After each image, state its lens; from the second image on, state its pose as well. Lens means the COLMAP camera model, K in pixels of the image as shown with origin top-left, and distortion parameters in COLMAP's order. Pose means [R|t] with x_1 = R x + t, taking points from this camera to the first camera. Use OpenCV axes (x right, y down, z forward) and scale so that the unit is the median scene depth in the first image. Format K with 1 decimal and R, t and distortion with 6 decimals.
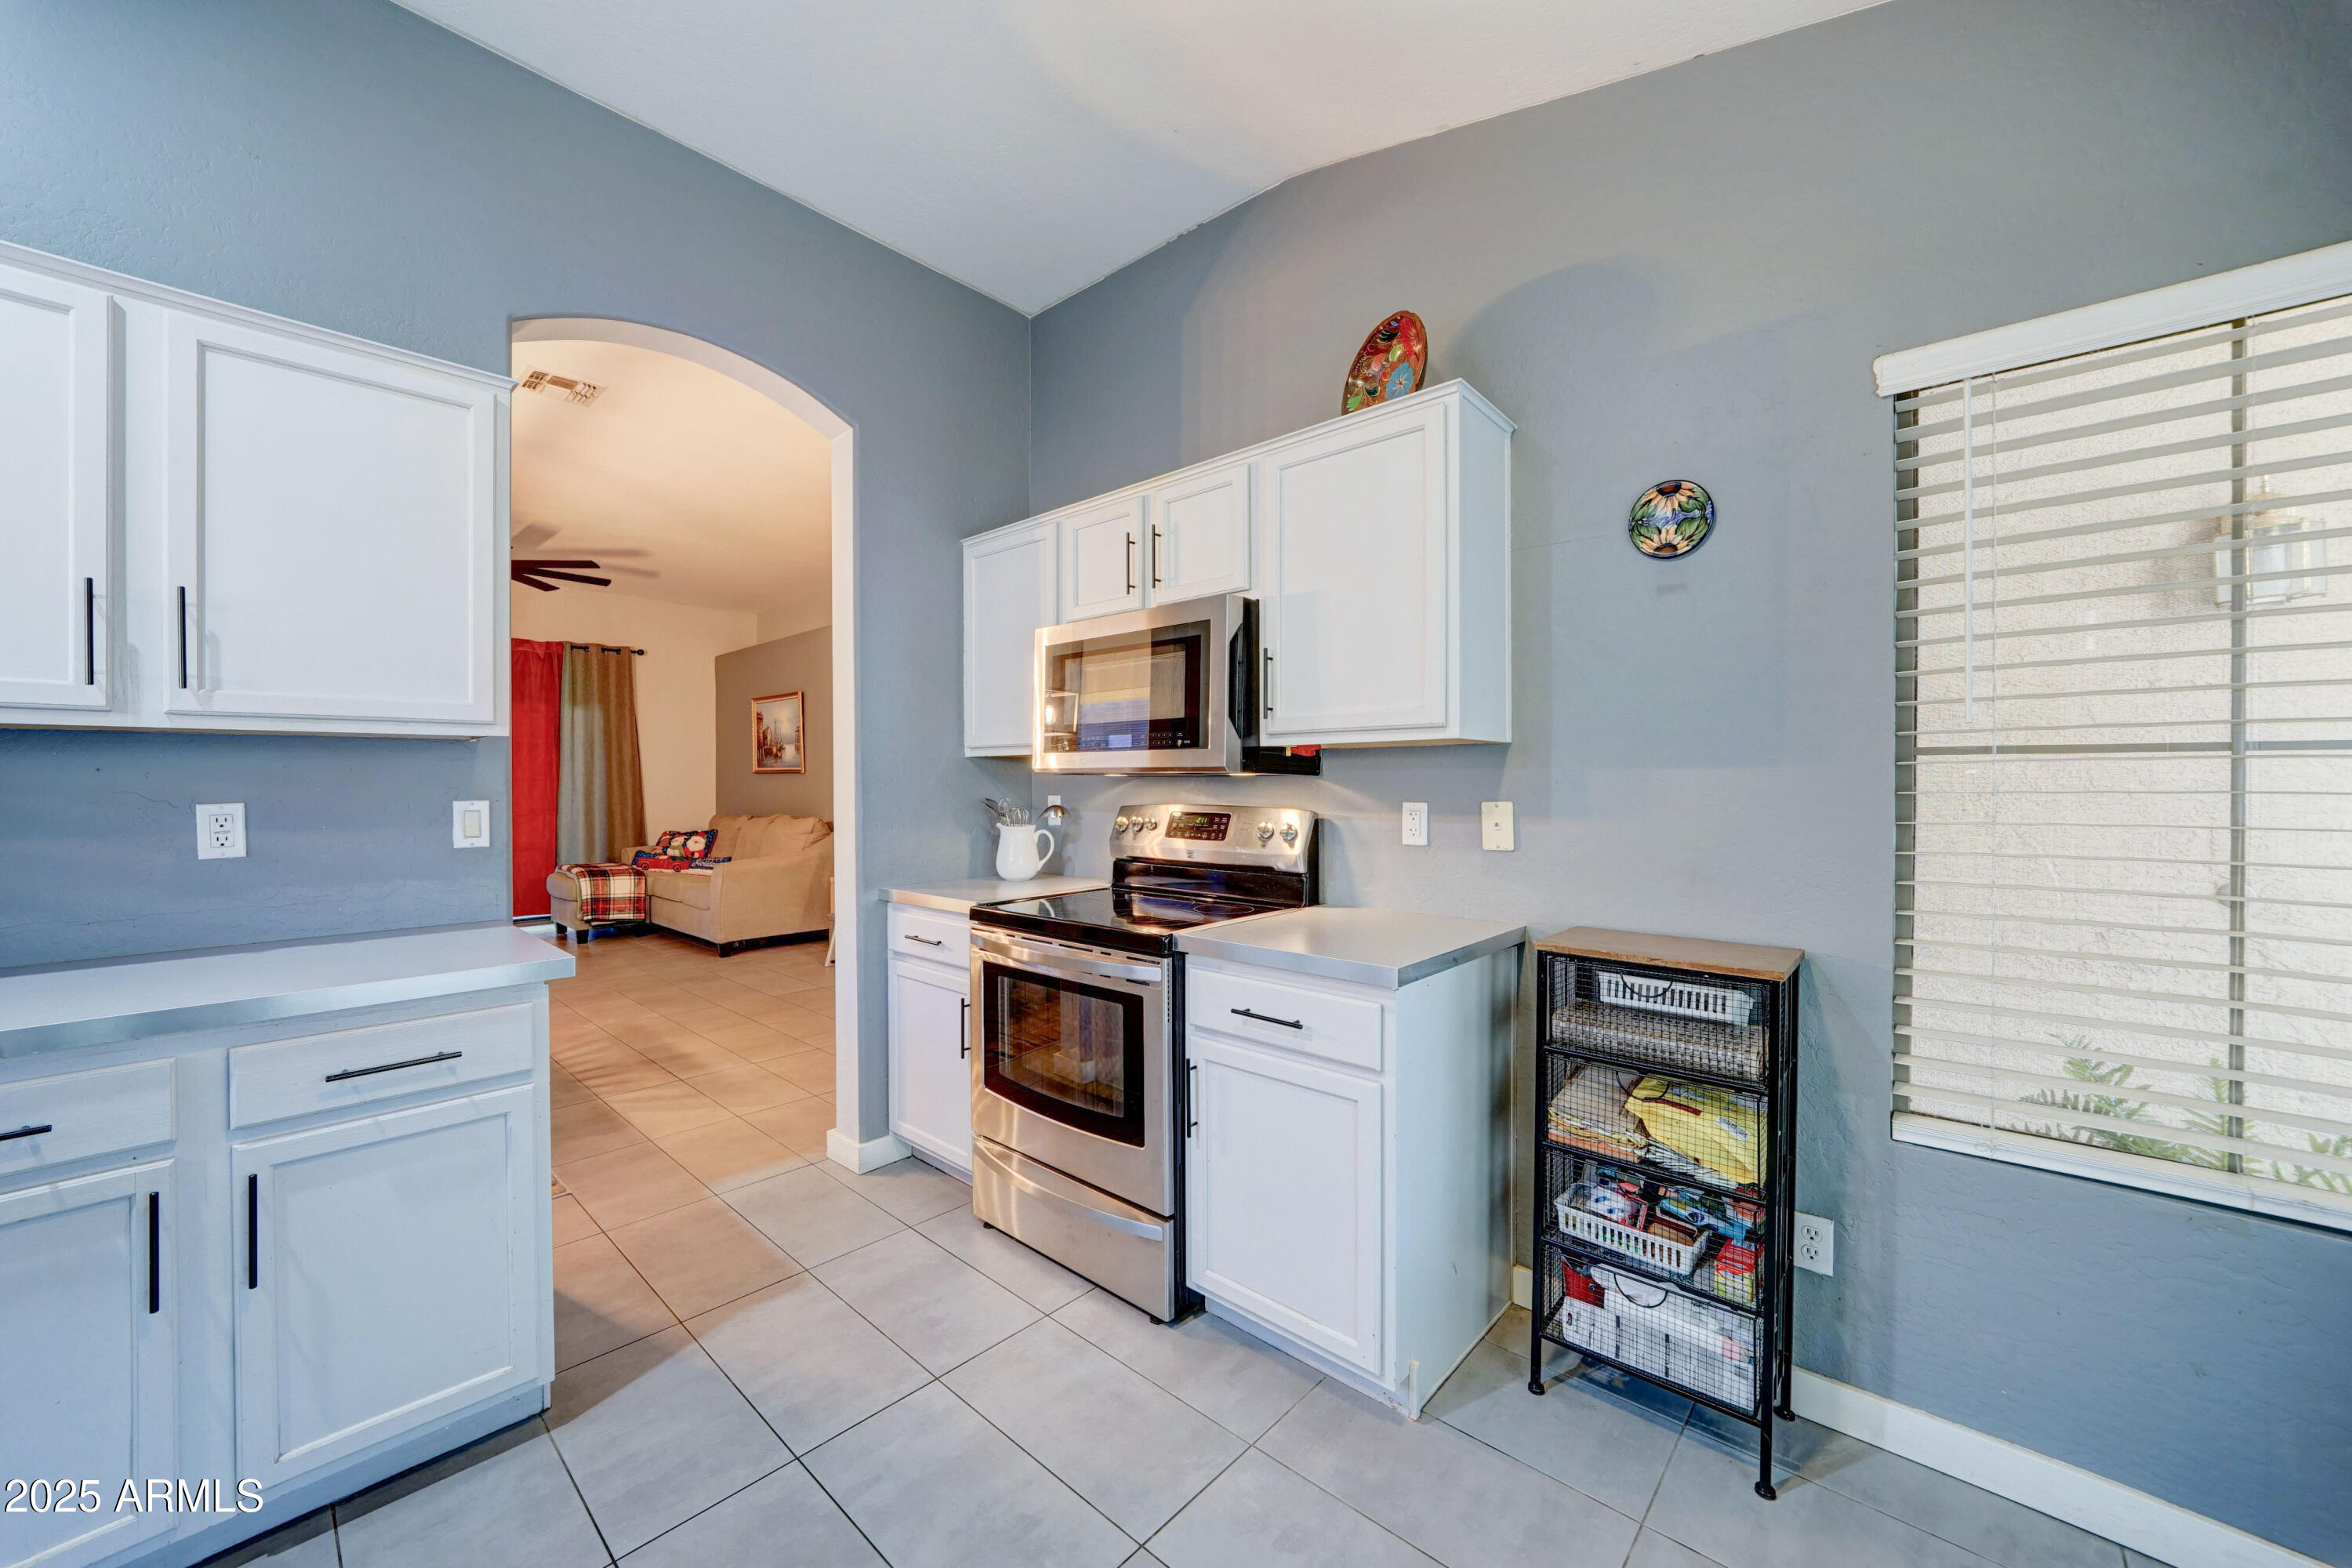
lens RADIAL K [[867.9, 0, 1176.0], [0, 867.9, 784.0], [0, 0, 1]] dist [-0.009236, -0.000042]
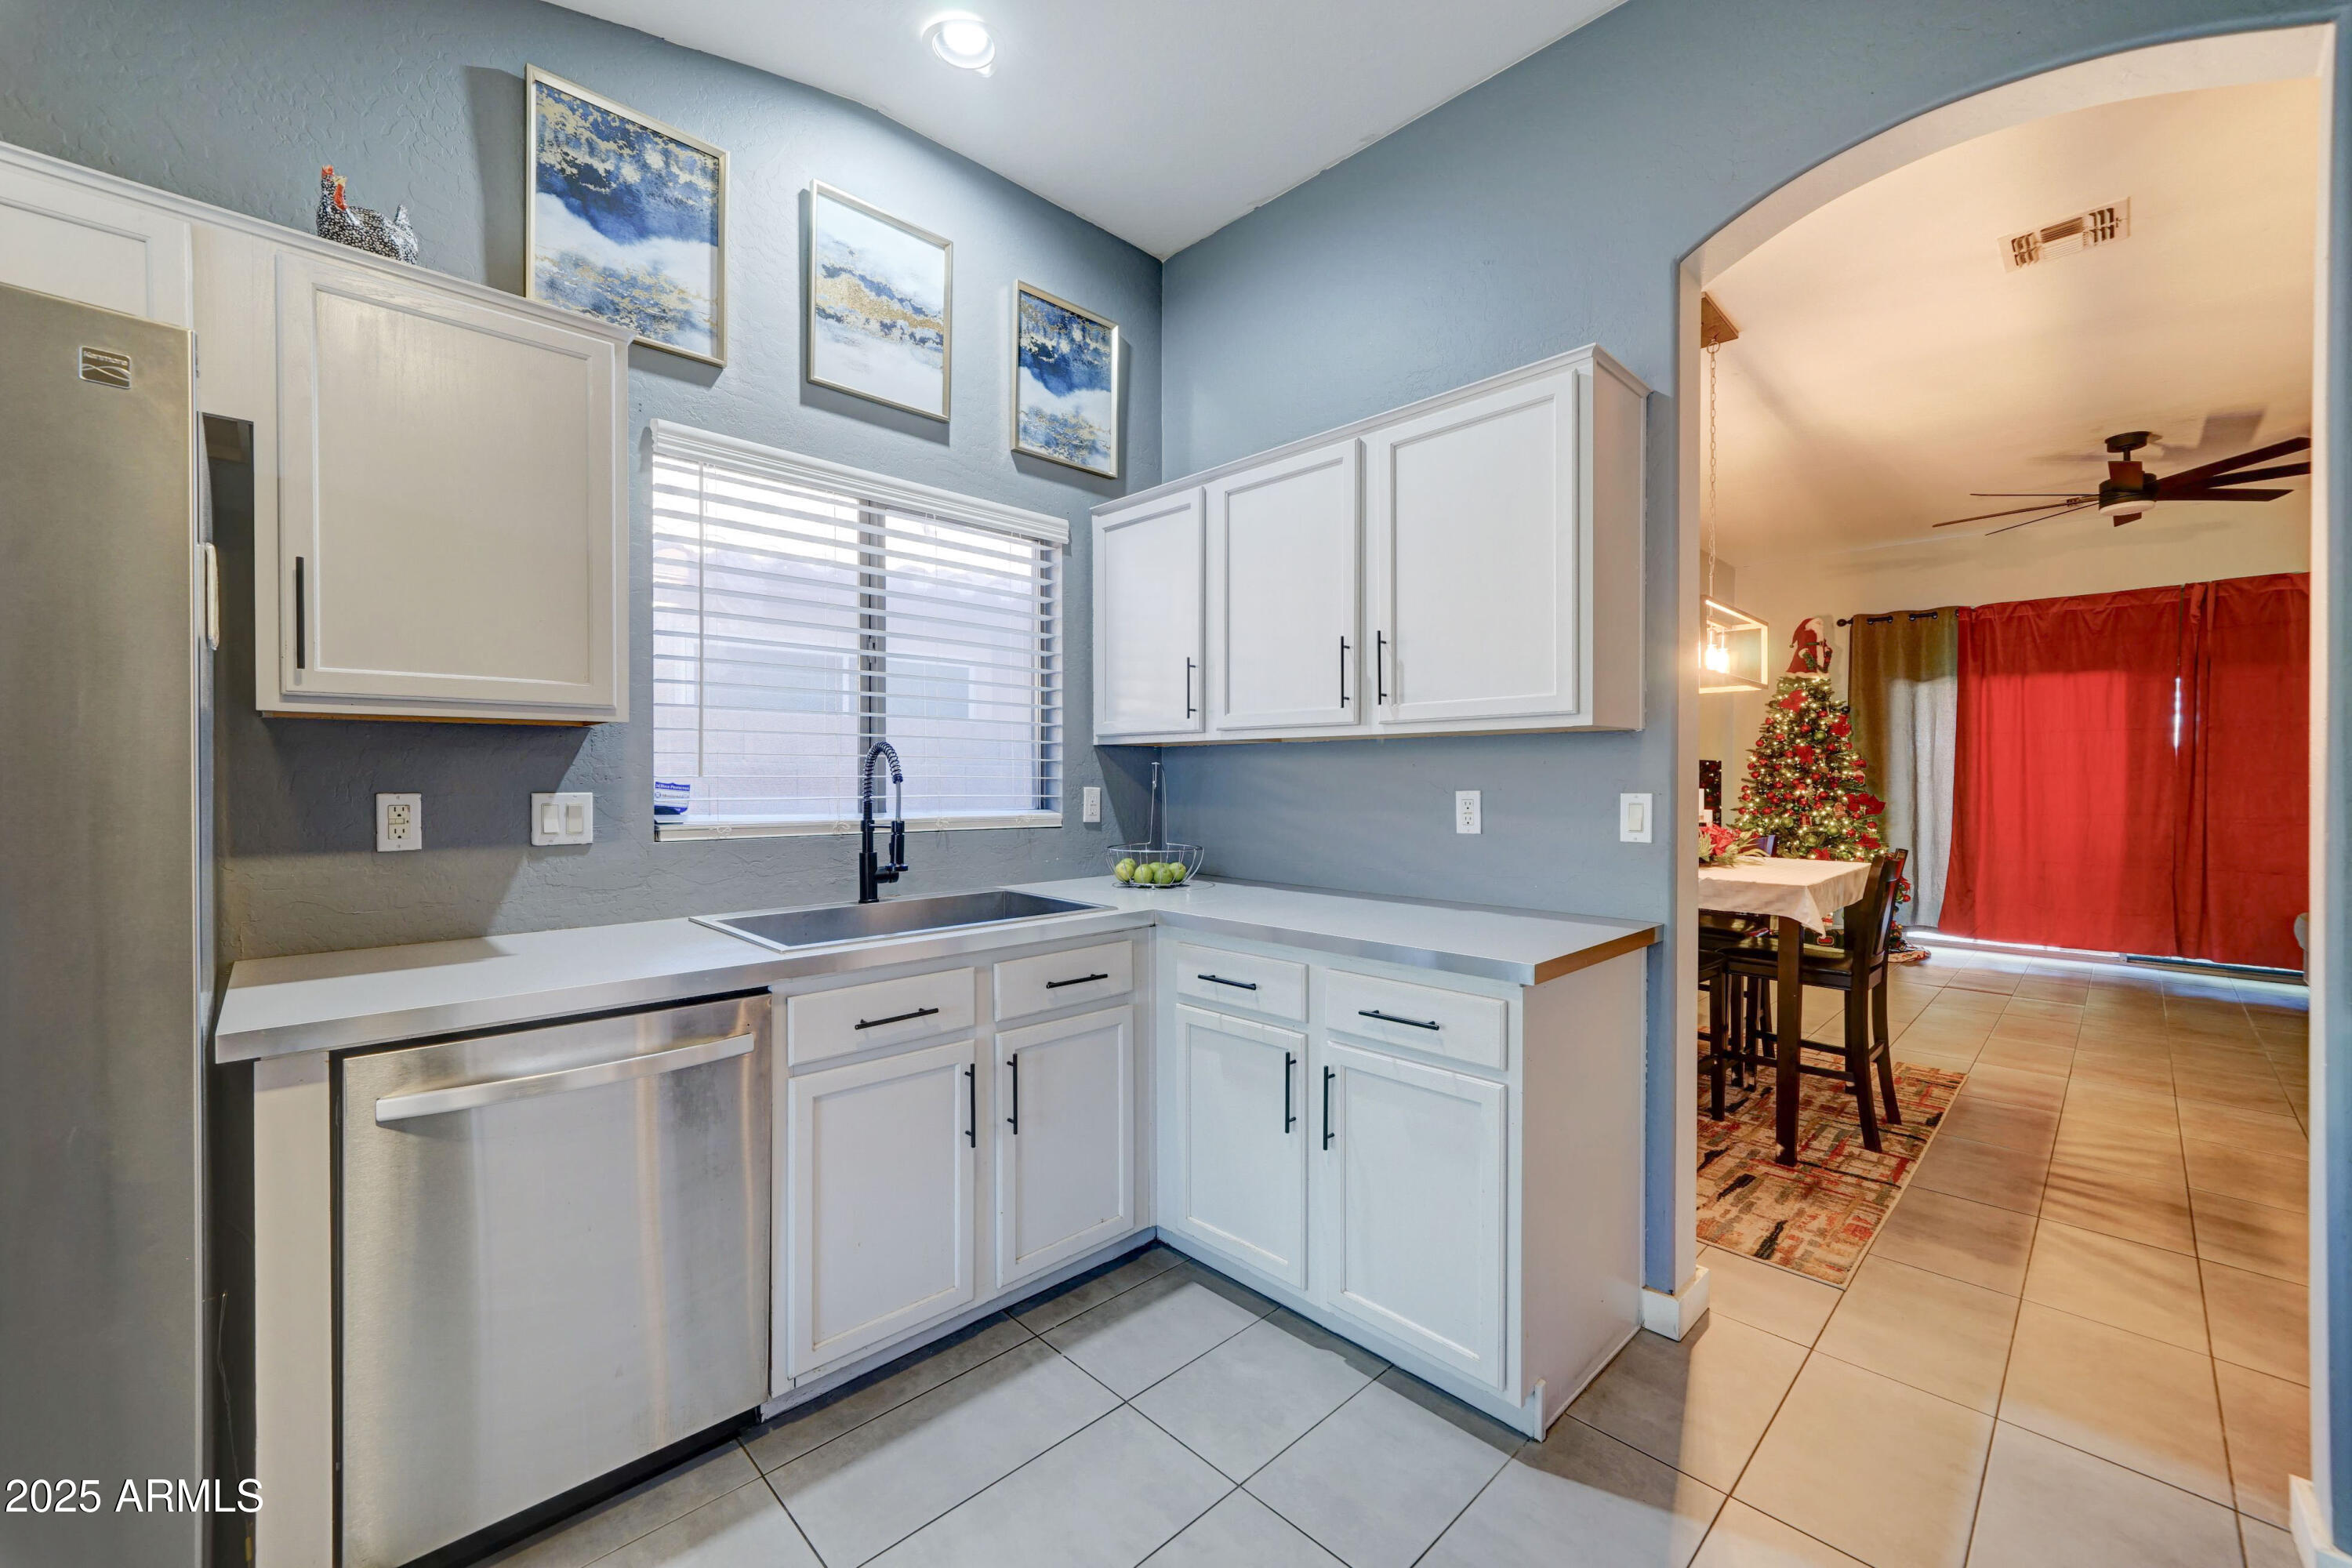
lens RADIAL K [[926.5, 0, 1141.1], [0, 926.5, 785.1], [0, 0, 1]] dist [-0.010863, -0.000022]
pose [[-0.088351, 0.009514, -0.996044, 0.242594], [-0.004563, 0.999940, 0.009956, 0.002116], [0.996079, 0.005425, -0.088303, 0.527989]]
